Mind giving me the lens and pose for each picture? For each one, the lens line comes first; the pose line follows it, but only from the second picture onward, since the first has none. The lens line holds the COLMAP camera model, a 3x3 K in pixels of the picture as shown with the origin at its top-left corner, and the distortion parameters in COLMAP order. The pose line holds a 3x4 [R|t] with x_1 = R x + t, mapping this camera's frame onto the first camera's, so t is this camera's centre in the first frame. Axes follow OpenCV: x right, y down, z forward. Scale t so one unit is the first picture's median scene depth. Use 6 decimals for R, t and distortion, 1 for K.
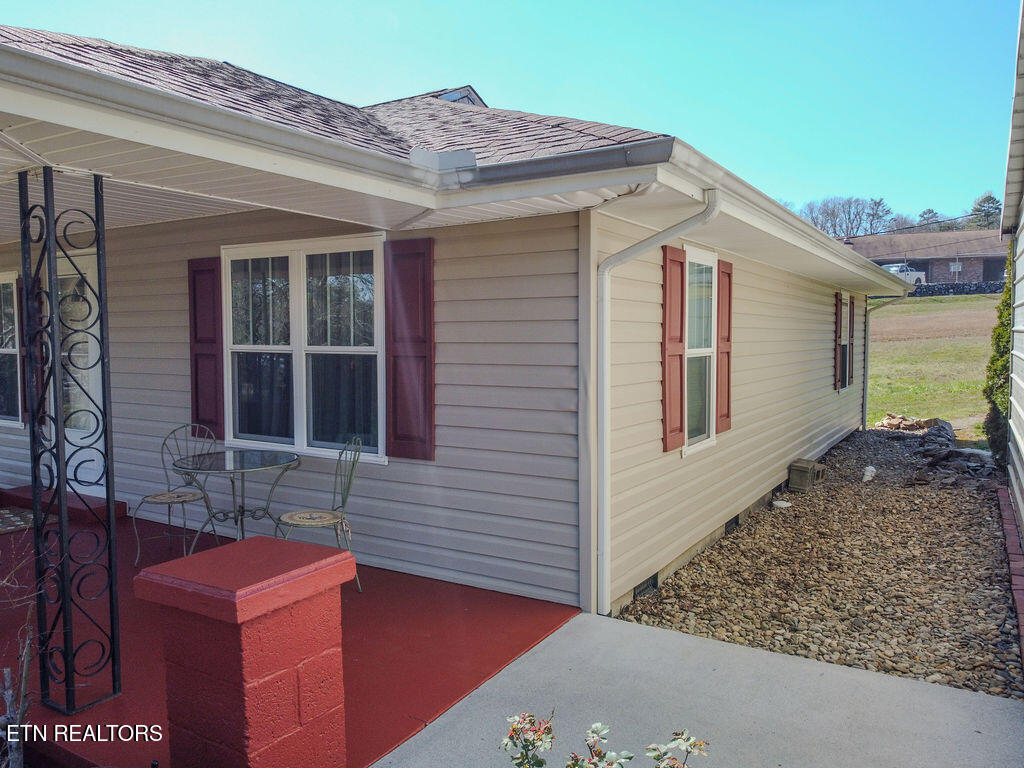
lens RADIAL K [[785.5, 0, 504.3], [0, 785.5, 385.8], [0, 0, 1]] dist [0.017136, -0.013139]
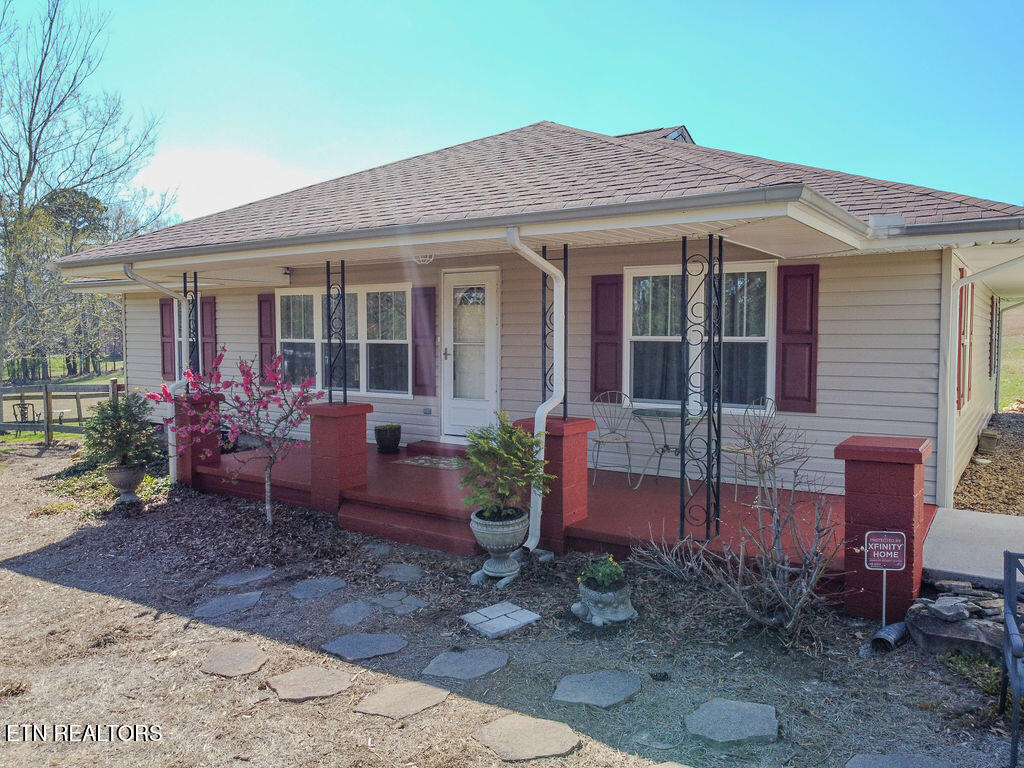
lens RADIAL K [[785.5, 0, 518.0], [0, 785.5, 383.3], [0, 0, 1]] dist [0.017136, -0.013139]
pose [[0.999805, 0.005300, -0.019006, -0.563606], [-0.005325, 0.999985, -0.001248, 0.039128], [0.018999, 0.001349, 0.999819, -0.458374]]
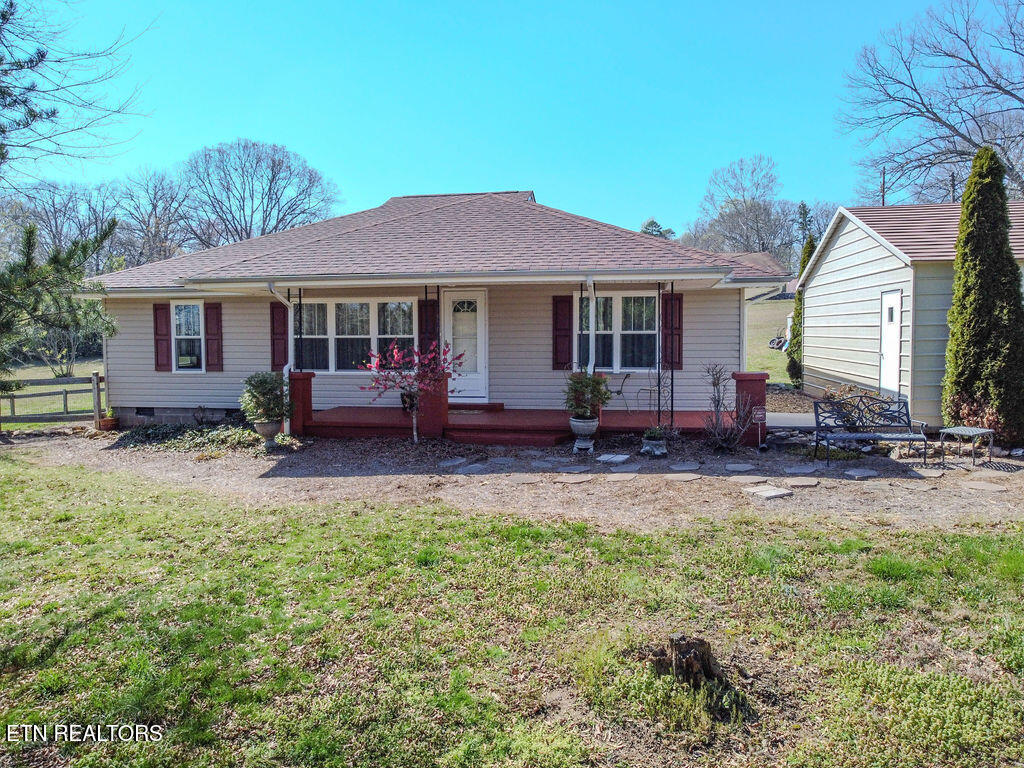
lens RADIAL K [[785.5, 0, 509.0], [0, 785.5, 380.1], [0, 0, 1]] dist [0.017136, -0.013139]
pose [[0.911035, -0.031194, 0.411148, -1.695370], [0.030514, 0.999501, 0.008219, 0.081345], [-0.411199, 0.005058, 0.911532, -1.268052]]
